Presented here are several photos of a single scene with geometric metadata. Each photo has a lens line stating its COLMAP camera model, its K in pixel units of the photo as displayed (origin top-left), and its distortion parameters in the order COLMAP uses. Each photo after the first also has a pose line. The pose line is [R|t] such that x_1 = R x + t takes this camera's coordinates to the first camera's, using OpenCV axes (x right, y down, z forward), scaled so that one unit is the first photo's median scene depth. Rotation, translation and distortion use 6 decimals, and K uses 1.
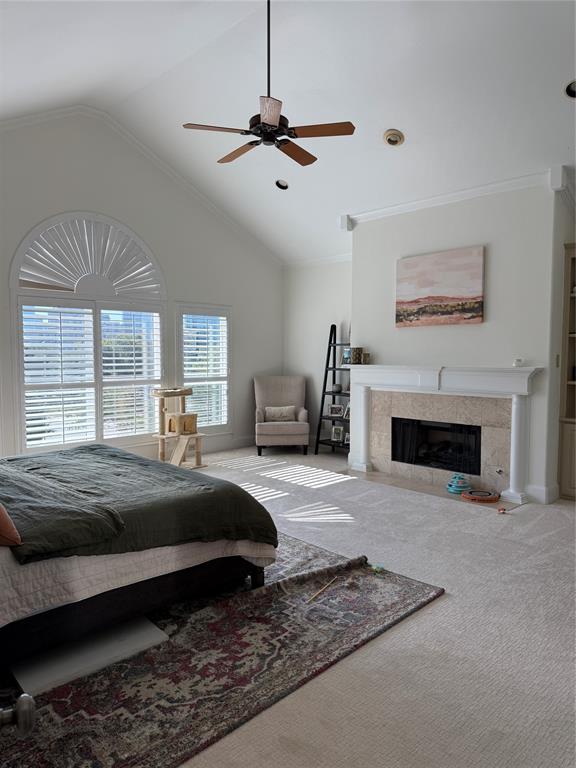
lens RADIAL K [[536.0, 0, 293.7], [0, 536.0, 388.5], [0, 0, 1]] dist [0.025443, -0.004764]
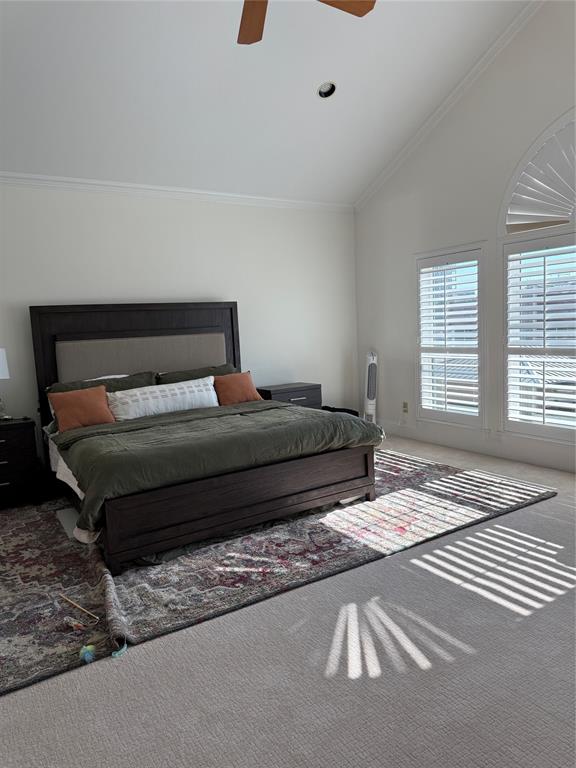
lens RADIAL K [[549.5, 0, 288.0], [0, 549.5, 384.0], [0, 0, 1]] dist [0.024273, -0.005501]
pose [[-0.207493, 0.126650, -0.970003, 0.549011], [-0.018342, 0.990906, 0.133303, -0.073810], [0.978065, 0.045452, -0.203283, 1.020688]]
